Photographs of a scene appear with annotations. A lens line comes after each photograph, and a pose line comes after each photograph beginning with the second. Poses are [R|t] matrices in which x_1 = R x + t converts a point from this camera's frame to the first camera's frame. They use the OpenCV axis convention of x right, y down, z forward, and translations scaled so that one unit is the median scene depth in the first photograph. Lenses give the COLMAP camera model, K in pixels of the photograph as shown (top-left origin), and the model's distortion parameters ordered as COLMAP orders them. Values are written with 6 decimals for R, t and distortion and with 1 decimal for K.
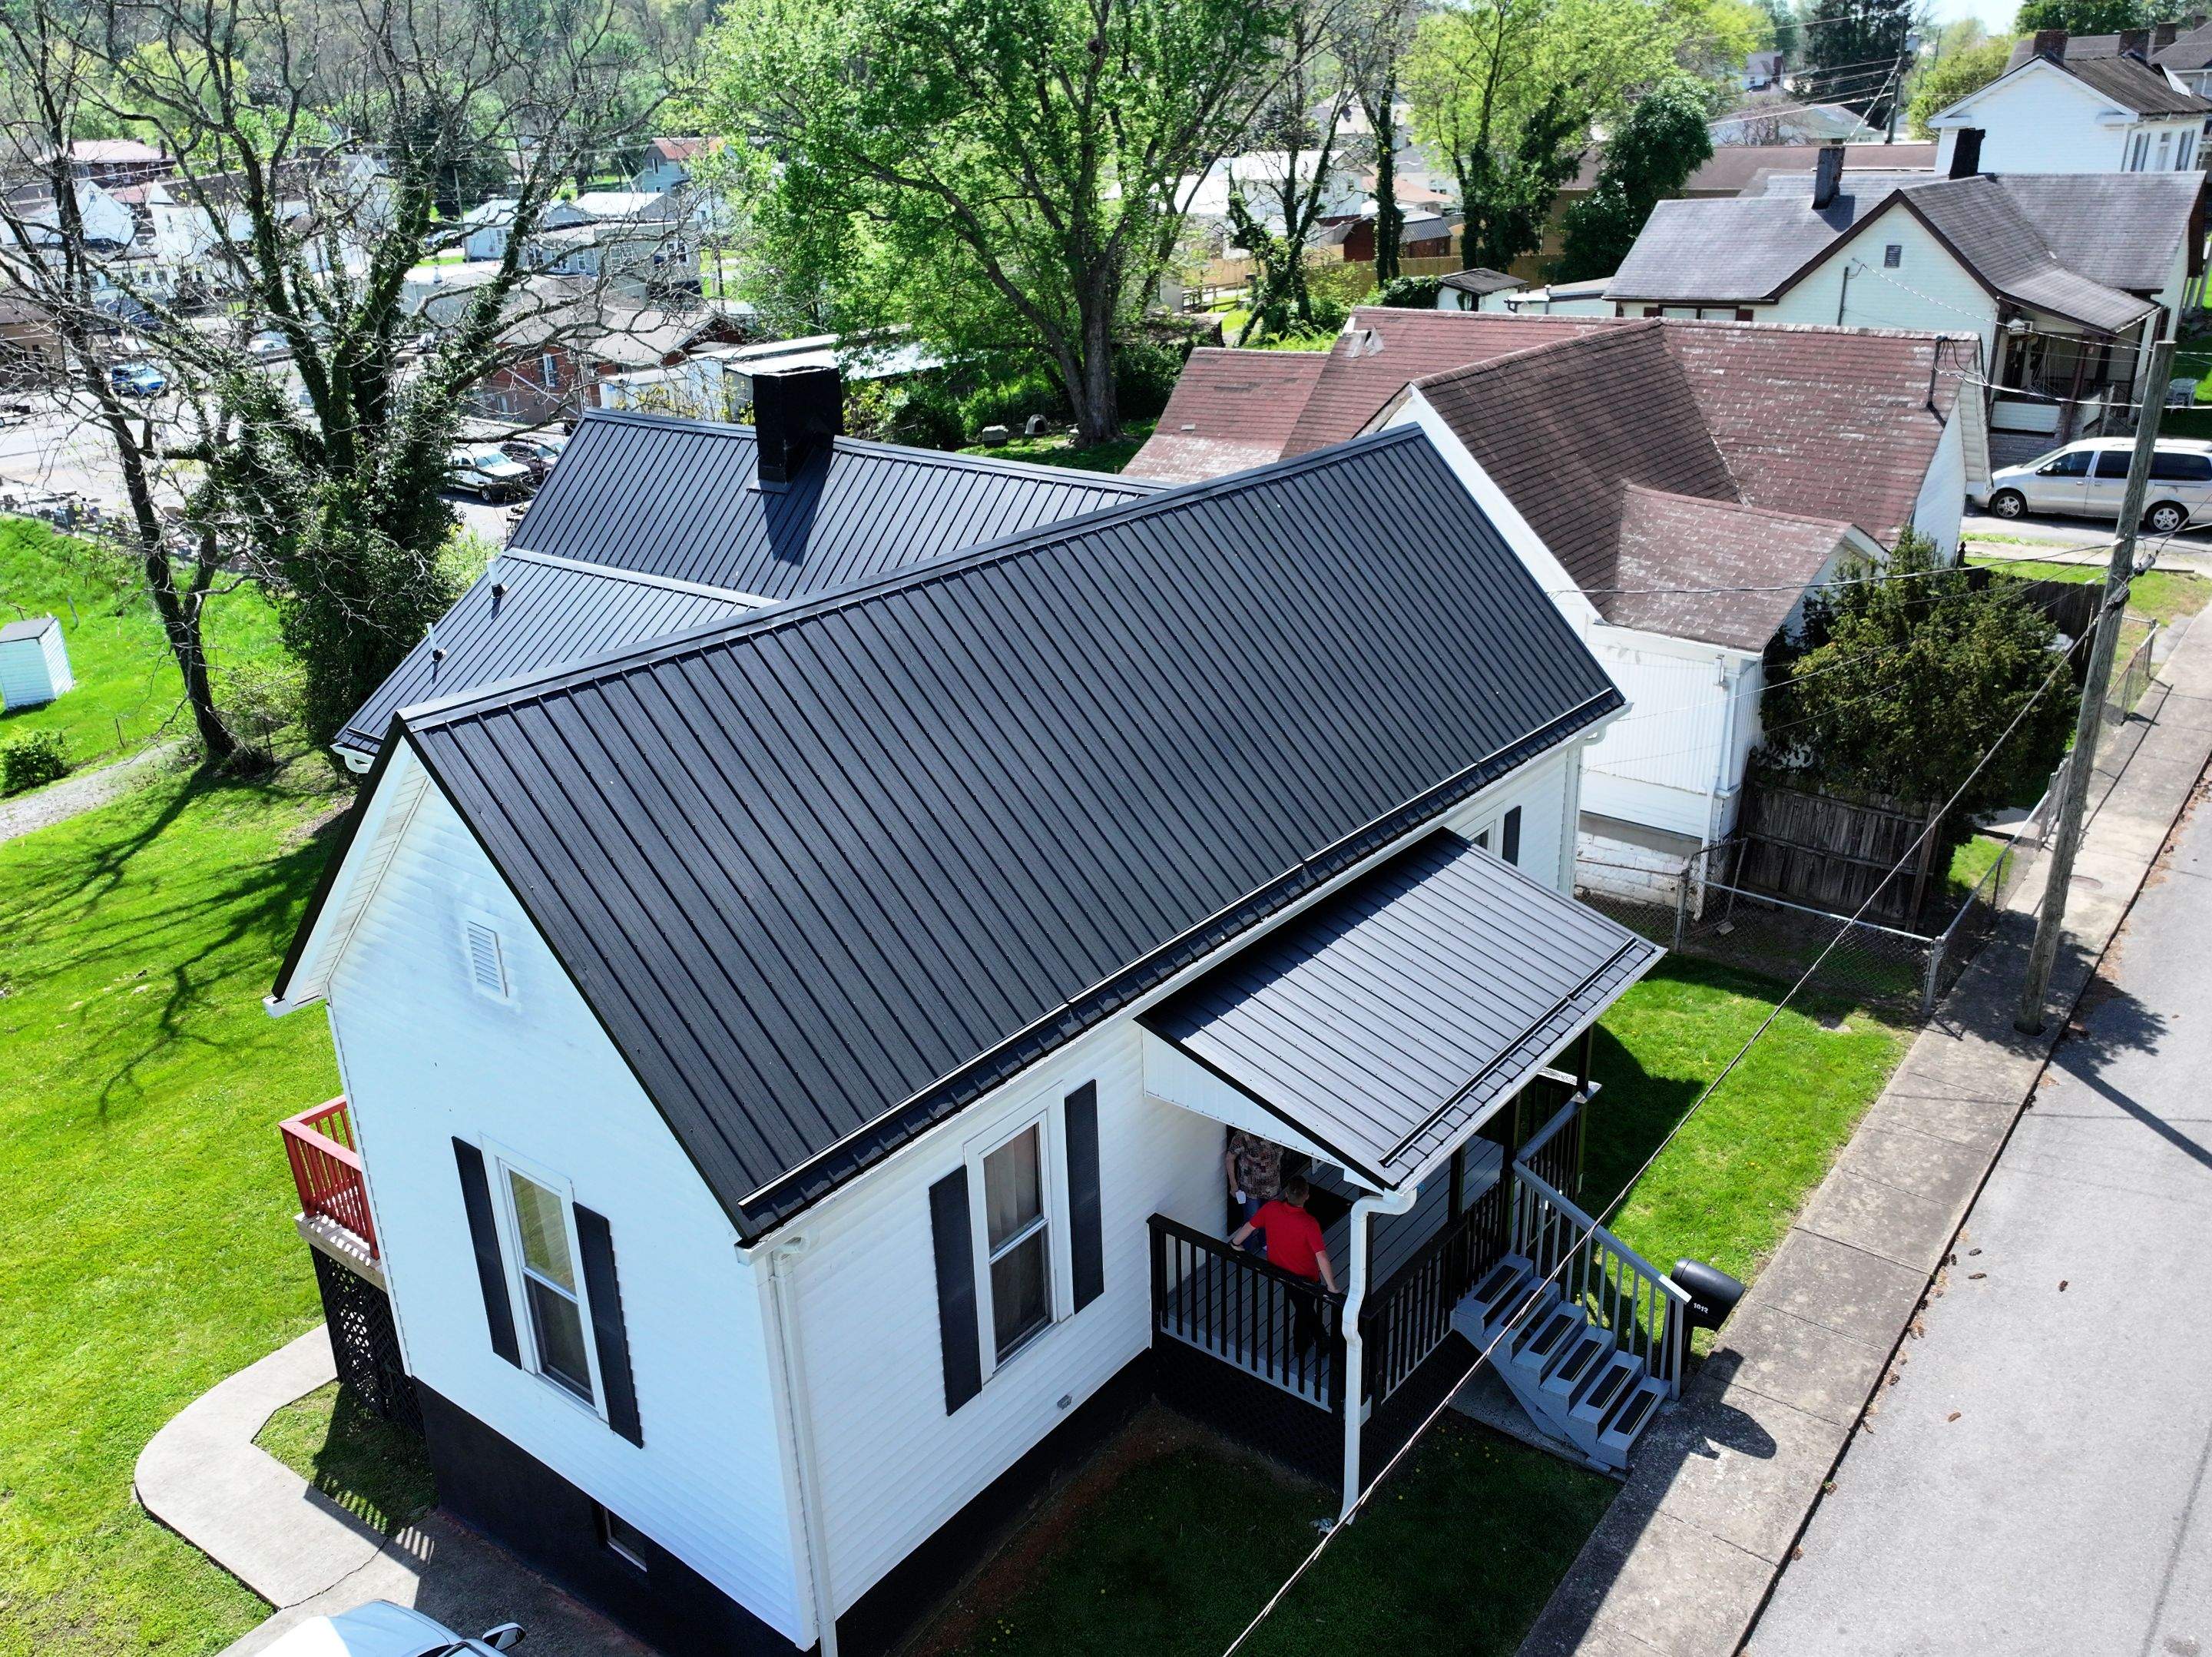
lens RADIAL K [[1796.6, 0, 1096.6], [0, 1796.6, 848.0], [0, 0, 1]] dist [0.003594, -0.004087]
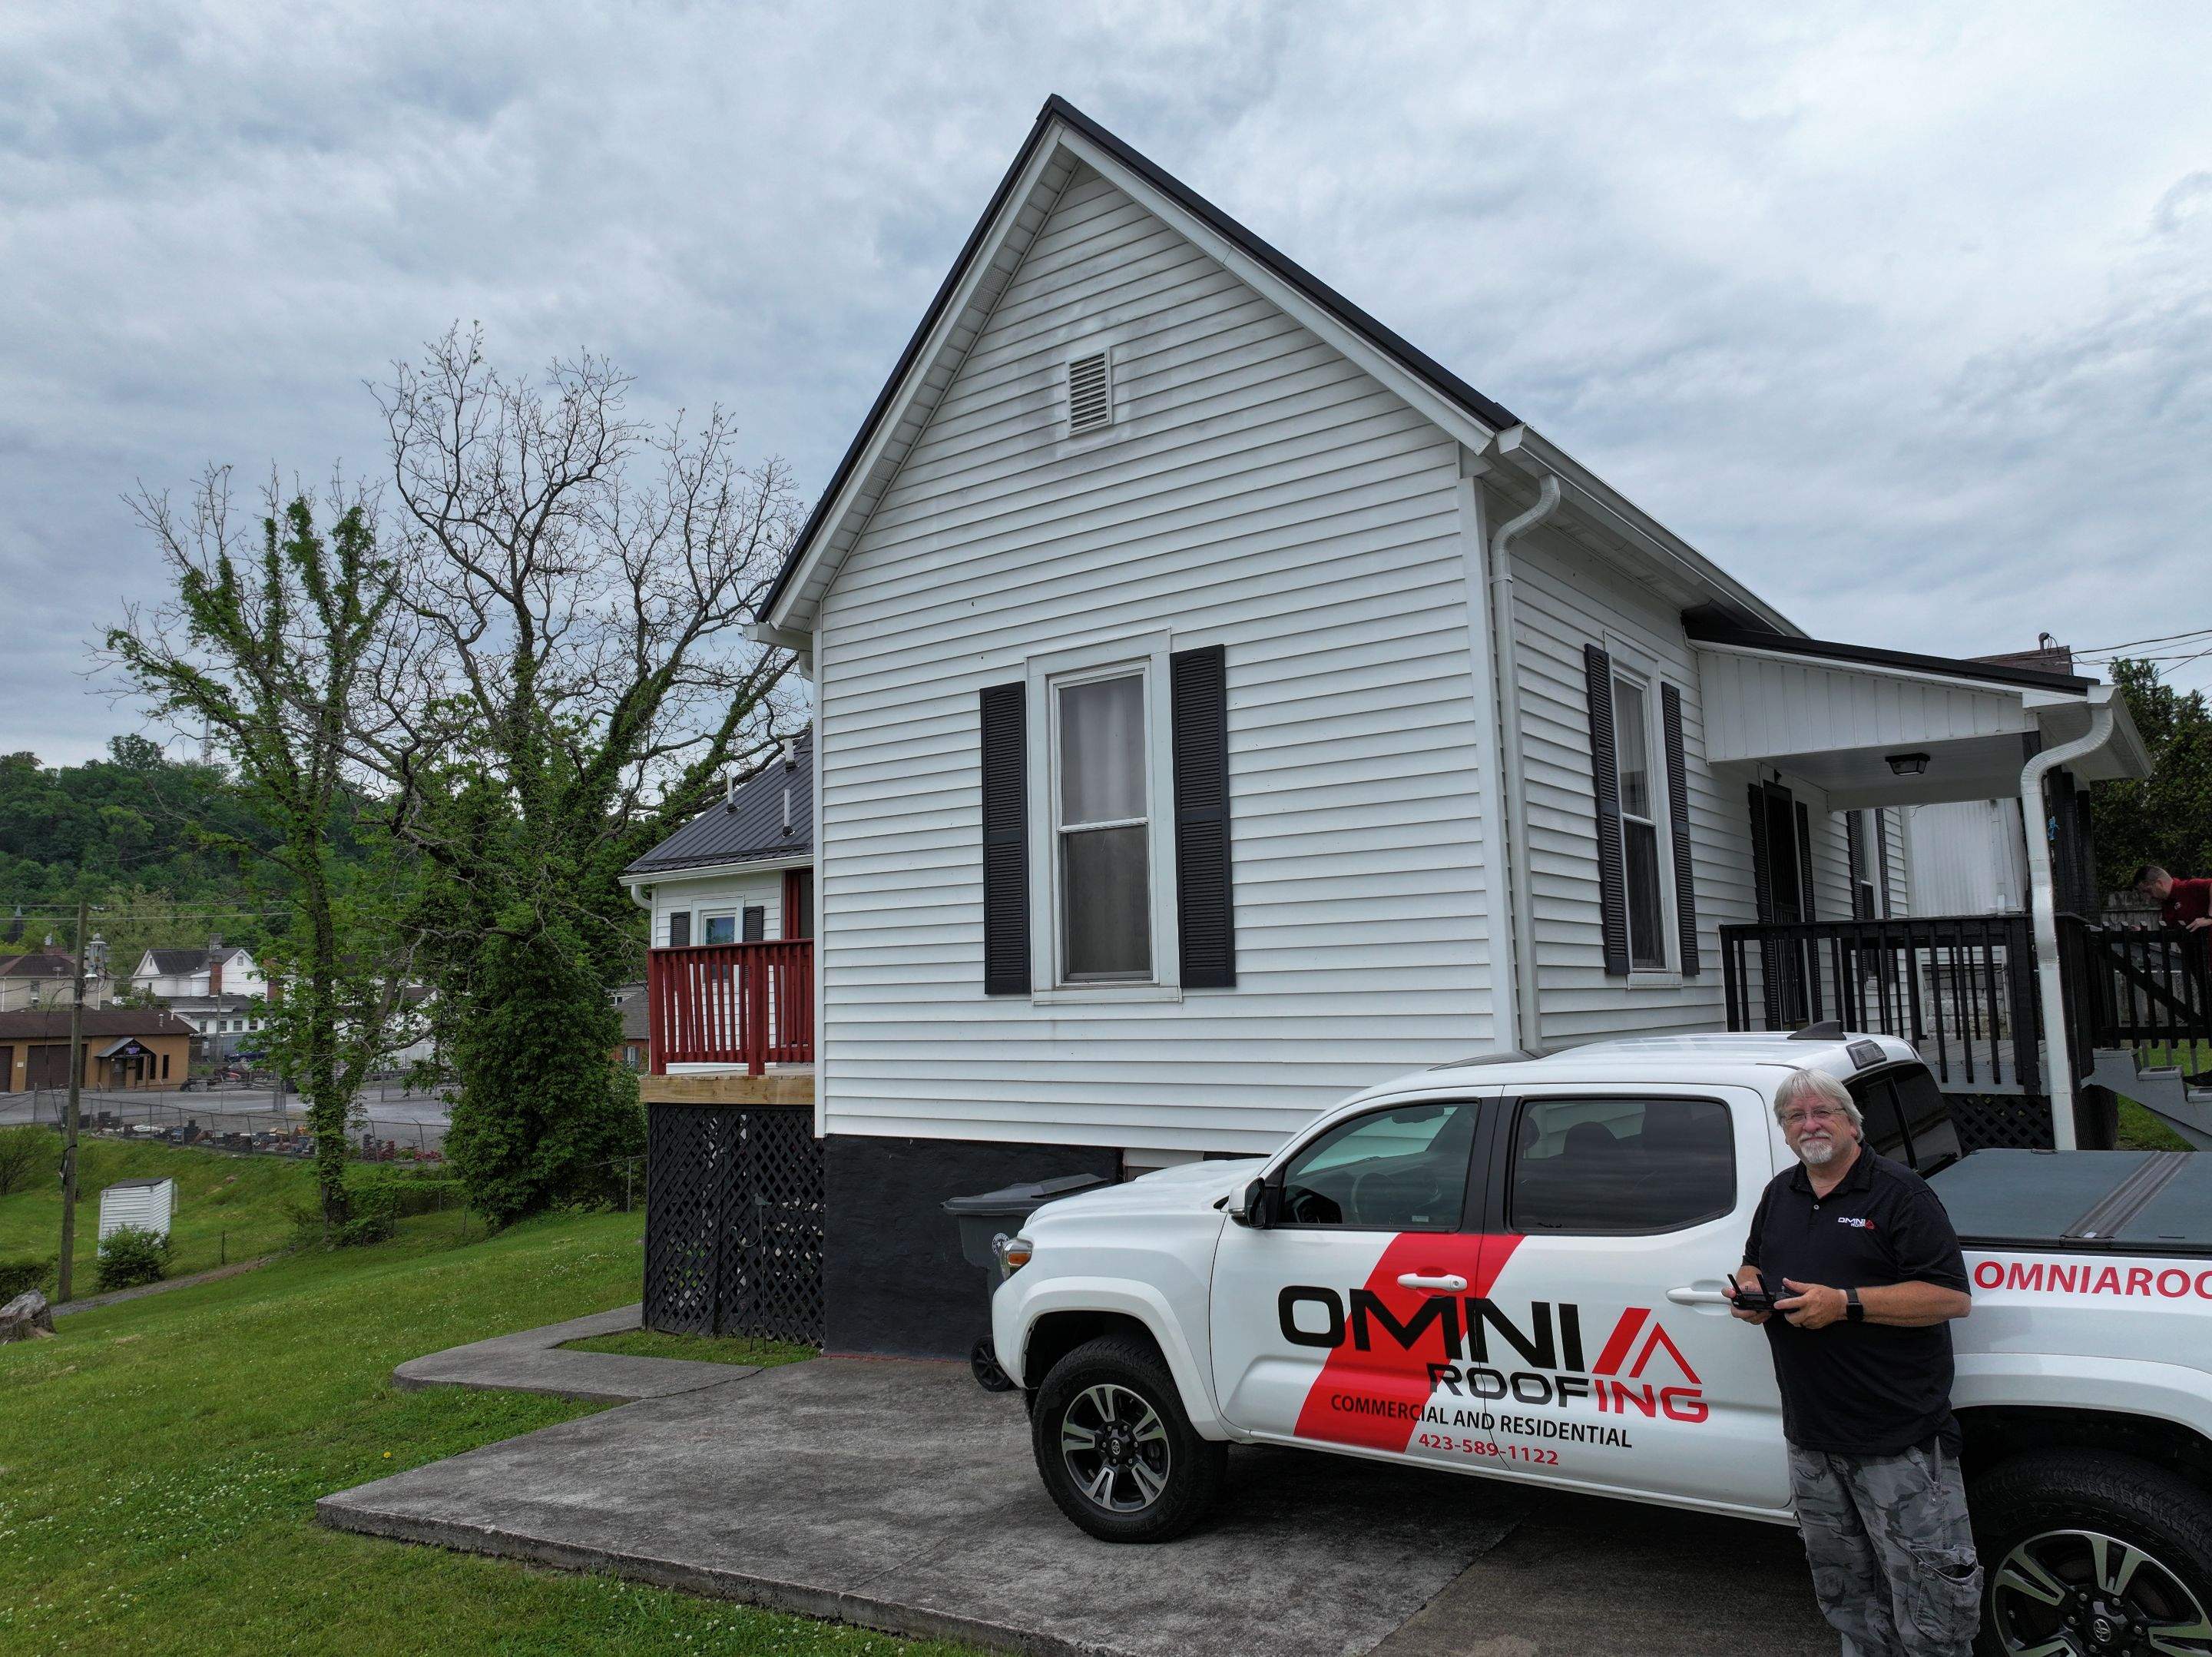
lens RADIAL K [[1577.9, 0, 1104.2], [0, 1577.9, 831.3], [0, 0, 1]] dist [0.003944, 0.013878]
pose [[0.999554, 0.009909, 0.028186, -0.296692], [0.004881, 0.876572, -0.481246, 0.545592], [-0.029475, 0.481169, 0.876132, 0.337354]]
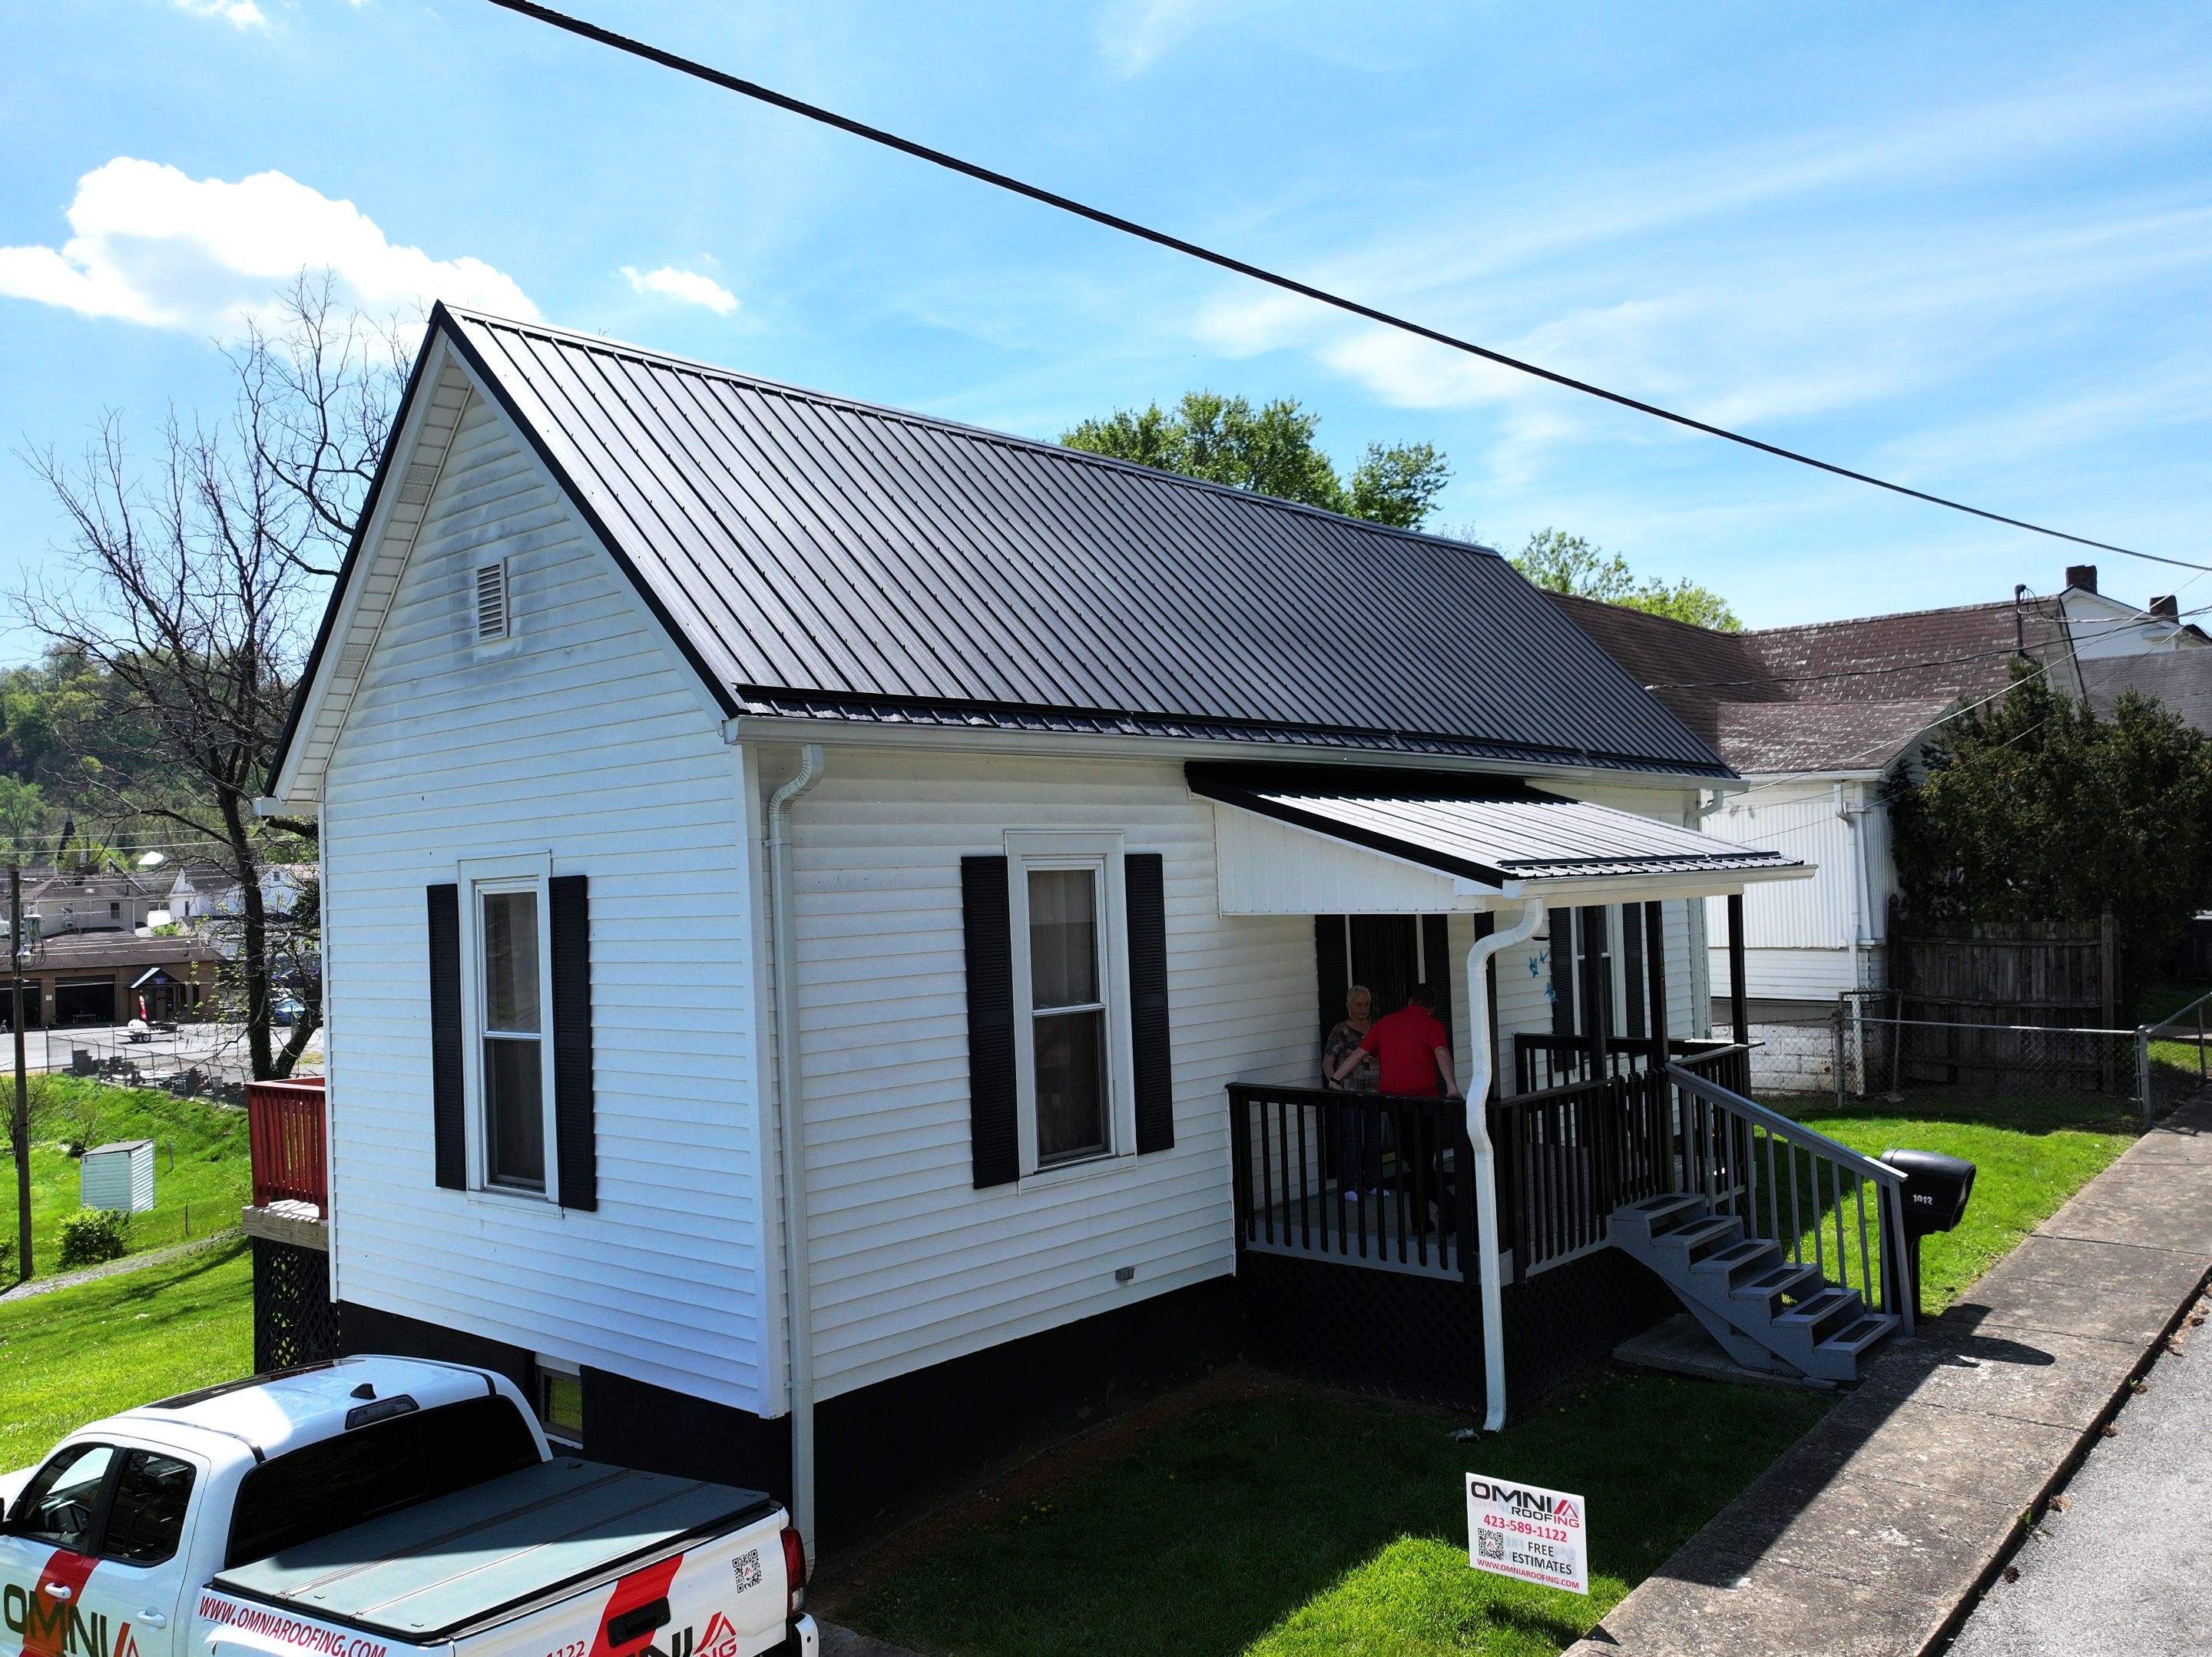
lens RADIAL K [[1796.6, 0, 1096.6], [0, 1796.6, 848.0], [0, 0, 1]] dist [0.003594, -0.004087]
pose [[0.998325, -0.010110, -0.056957, 0.016967], [-0.013876, 0.914014, -0.405445, 0.460037], [0.056159, 0.405556, 0.912343, 0.193518]]
